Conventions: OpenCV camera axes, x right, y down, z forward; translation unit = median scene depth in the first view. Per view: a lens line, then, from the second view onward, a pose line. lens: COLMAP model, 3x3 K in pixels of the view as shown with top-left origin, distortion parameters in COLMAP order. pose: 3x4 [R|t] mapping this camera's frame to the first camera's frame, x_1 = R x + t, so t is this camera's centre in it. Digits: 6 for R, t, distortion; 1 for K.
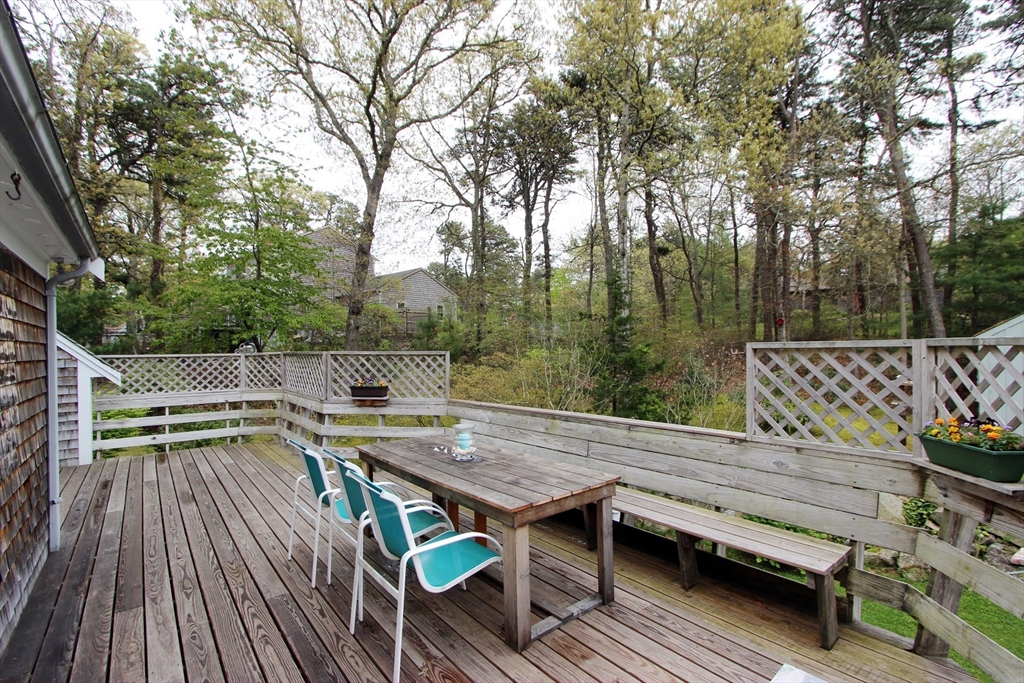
lens RADIAL K [[485.8, 0, 513.3], [0, 485.8, 361.4], [0, 0, 1]] dist [-0.000145, -0.000035]
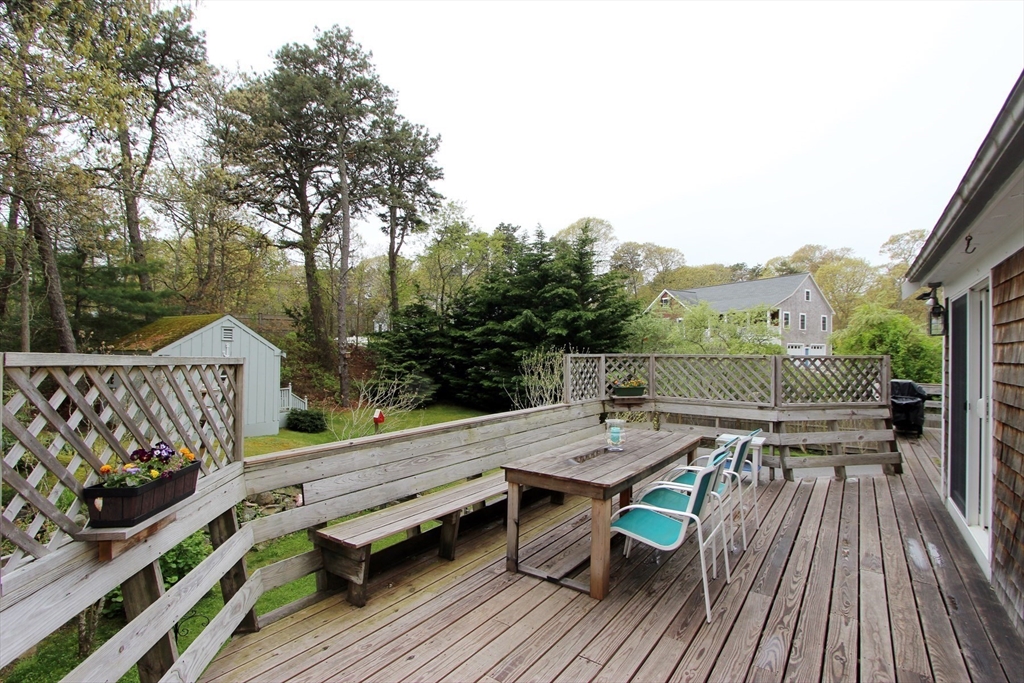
lens RADIAL K [[485.8, 0, 513.3], [0, 485.8, 361.4], [0, 0, 1]] dist [-0.000145, -0.000035]
pose [[-0.288116, 0.003379, 0.957589, -1.382094], [0.021047, 0.999775, 0.002805, -0.026590], [-0.957364, 0.020963, -0.288122, 1.870910]]
